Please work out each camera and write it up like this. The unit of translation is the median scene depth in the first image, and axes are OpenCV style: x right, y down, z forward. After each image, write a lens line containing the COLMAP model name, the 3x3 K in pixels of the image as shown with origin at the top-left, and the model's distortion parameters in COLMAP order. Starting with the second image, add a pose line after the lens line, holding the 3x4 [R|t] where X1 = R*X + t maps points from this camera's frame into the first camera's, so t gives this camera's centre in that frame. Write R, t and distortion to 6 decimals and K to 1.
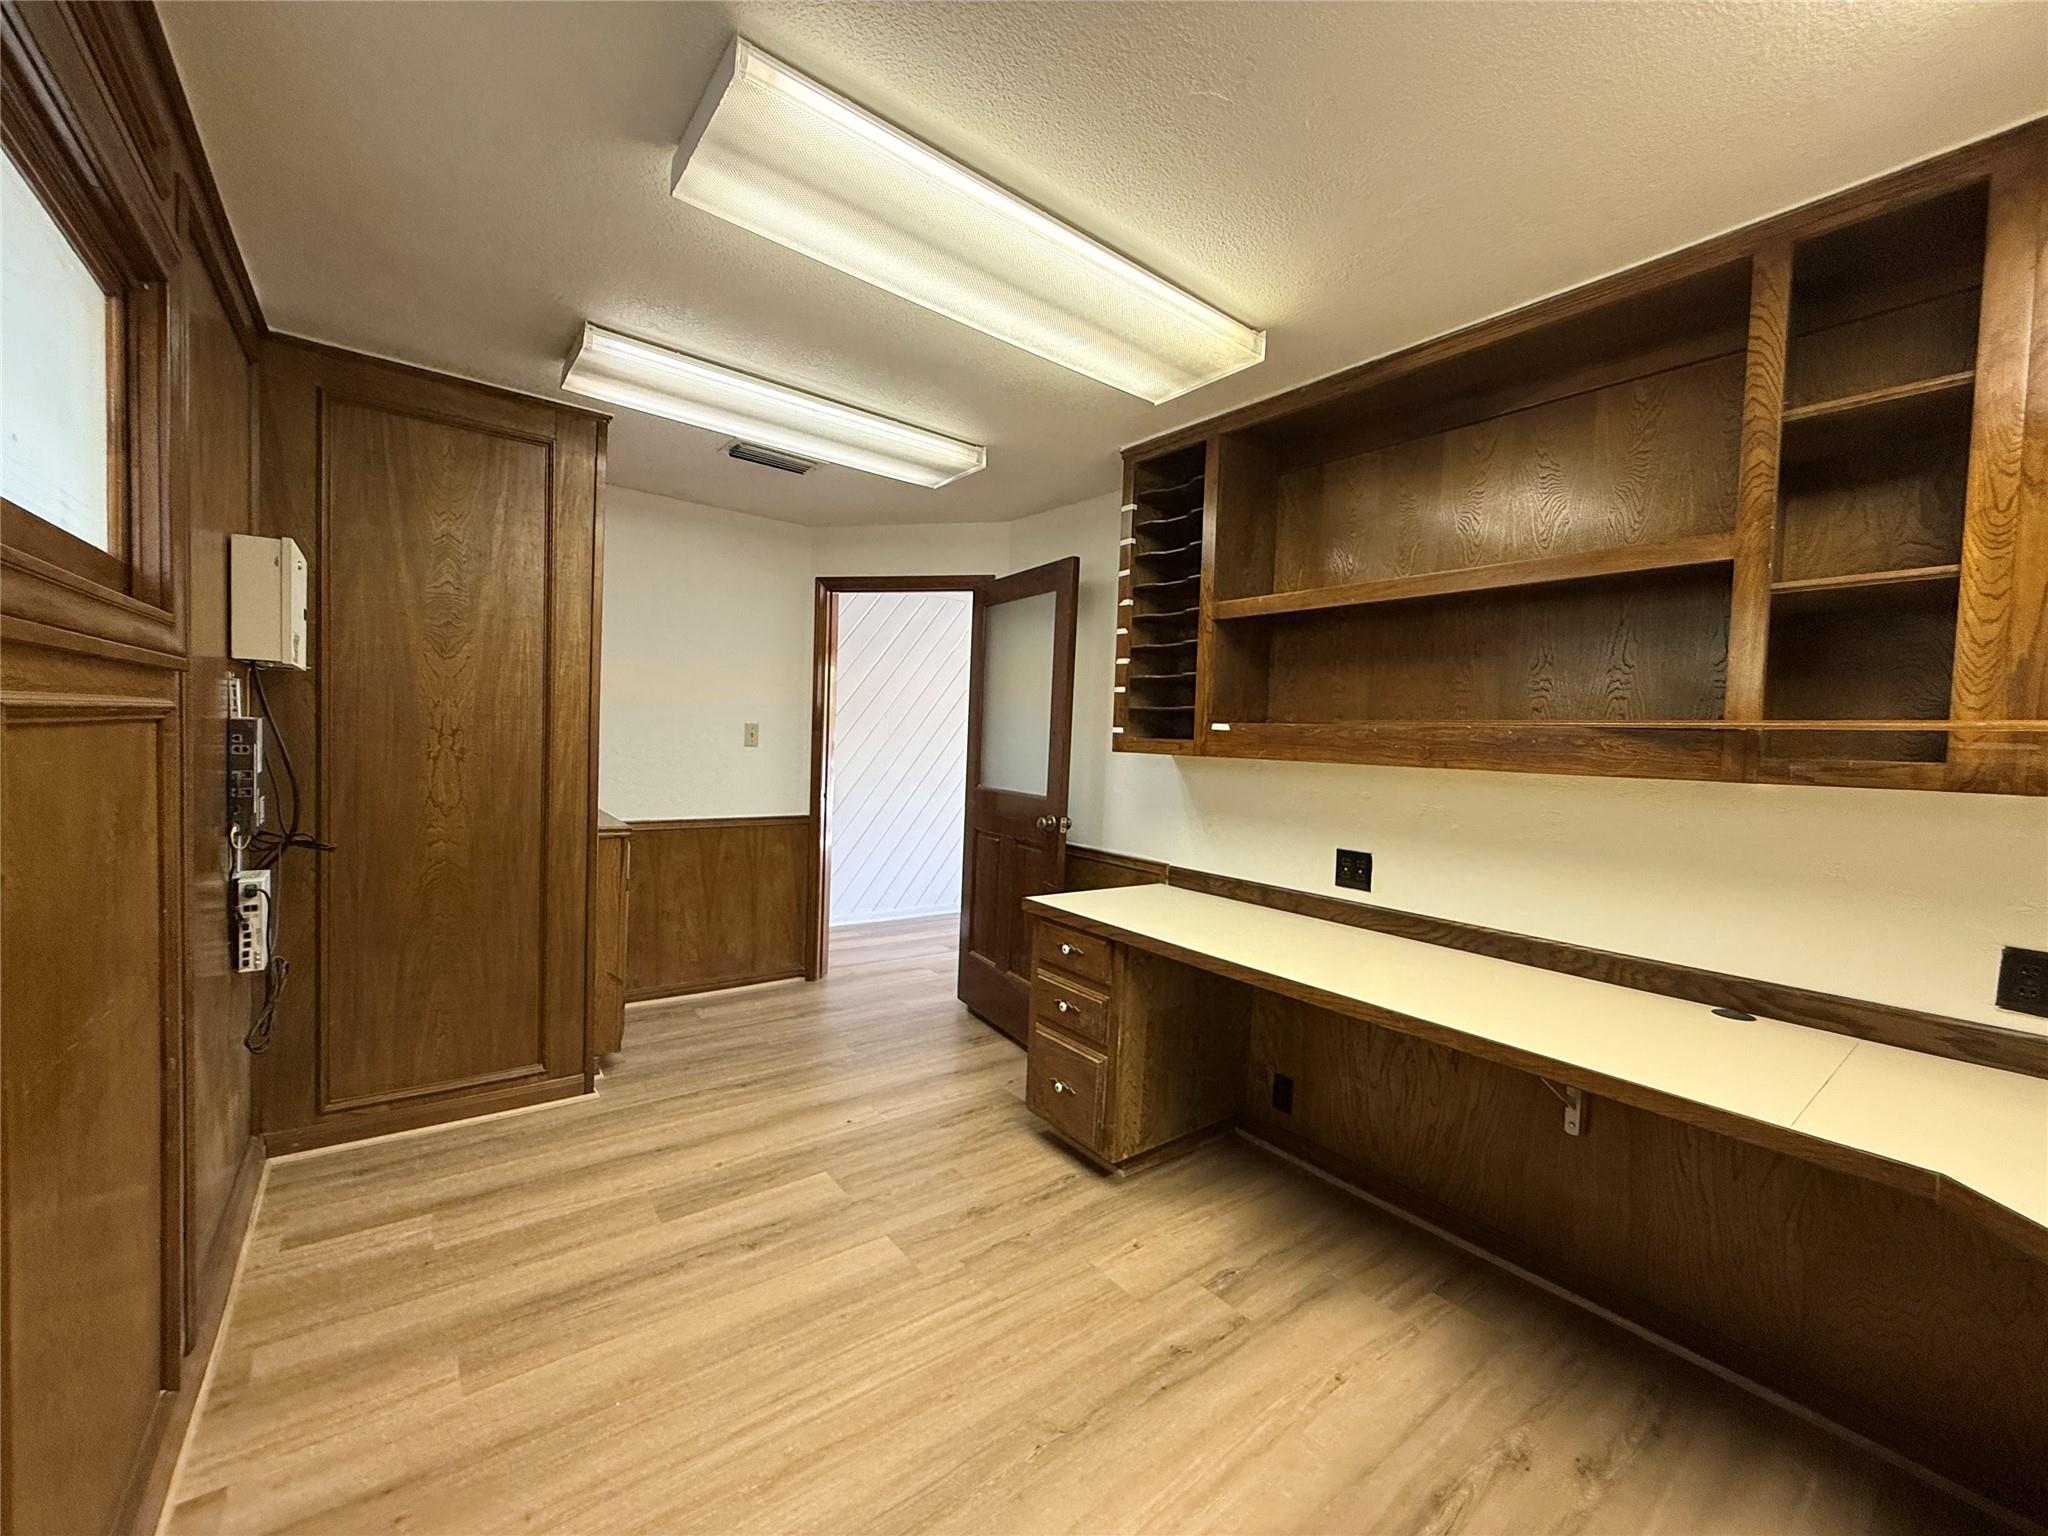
lens RADIAL K [[817.6, 0, 1026.1], [0, 817.6, 764.1], [0, 0, 1]] dist [-0.000050, 0.000905]
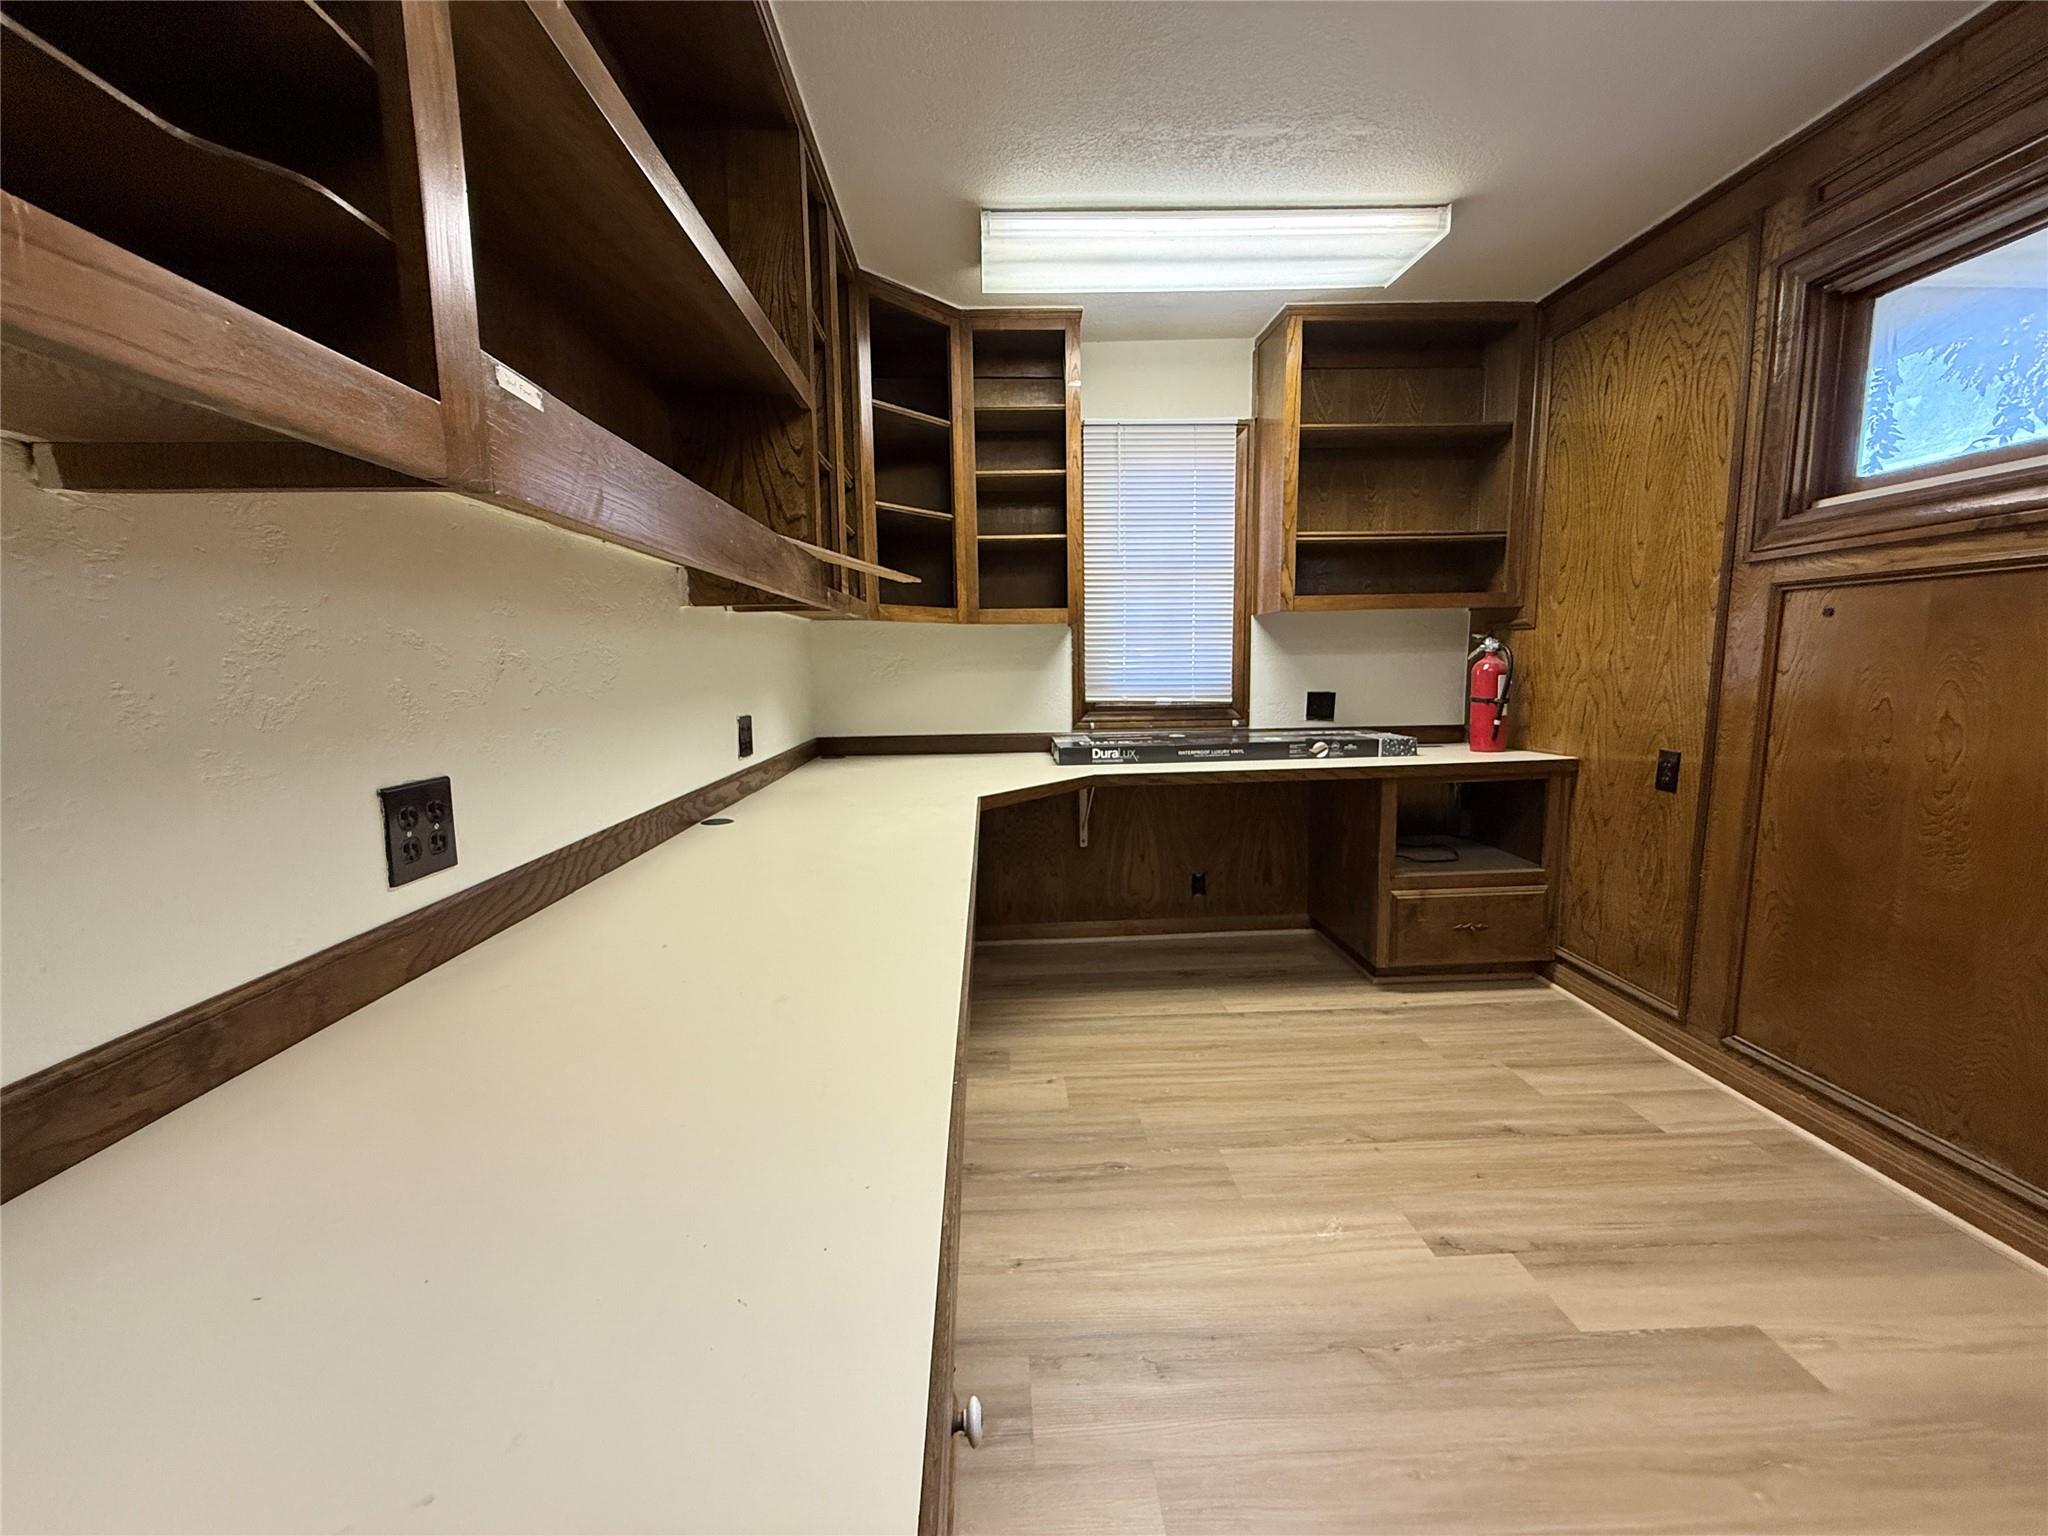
lens RADIAL K [[812.4, 0, 1015.3], [0, 812.4, 767.9], [0, 0, 1]] dist [0.000882, 0.000011]
pose [[-0.807706, -0.105731, 0.580028, -0.061150], [-0.002944, 0.984500, 0.175362, 0.031122], [-0.589578, 0.139933, -0.795497, 1.166929]]
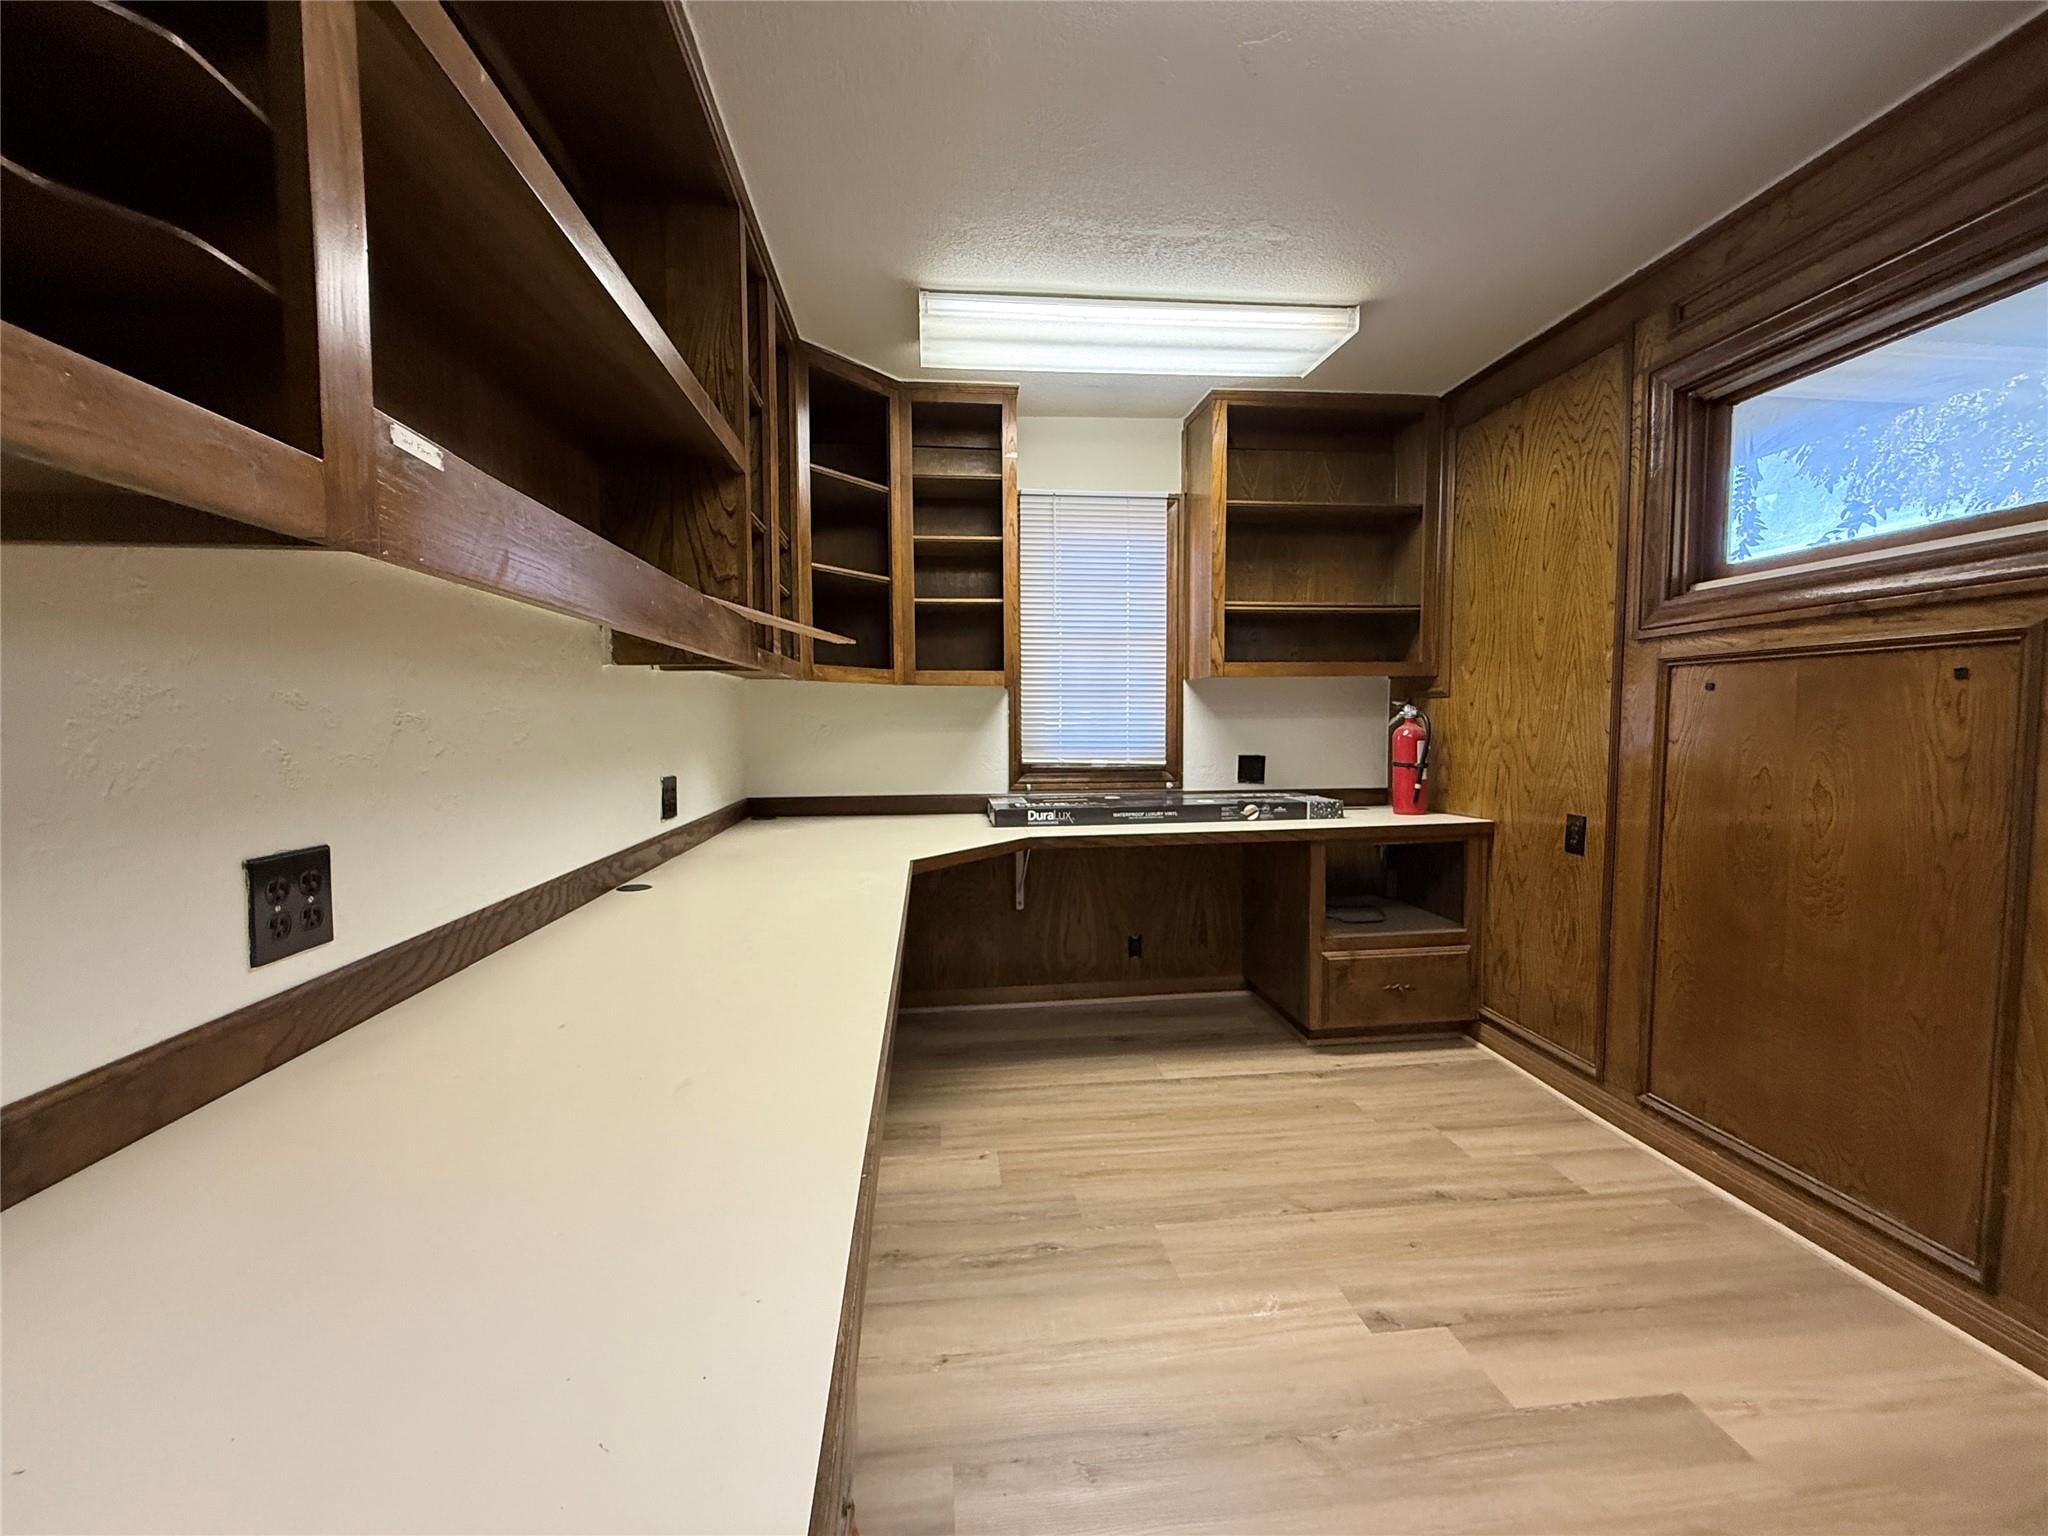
lens RADIAL K [[812.4, 0, 1015.3], [0, 812.4, 767.9], [0, 0, 1]] dist [0.000882, 0.000011]
pose [[-0.846302, -0.070001, 0.528084, -0.065916], [-0.017059, 0.994381, 0.104473, 0.026405], [-0.532431, 0.079407, -0.842741, 1.157019]]
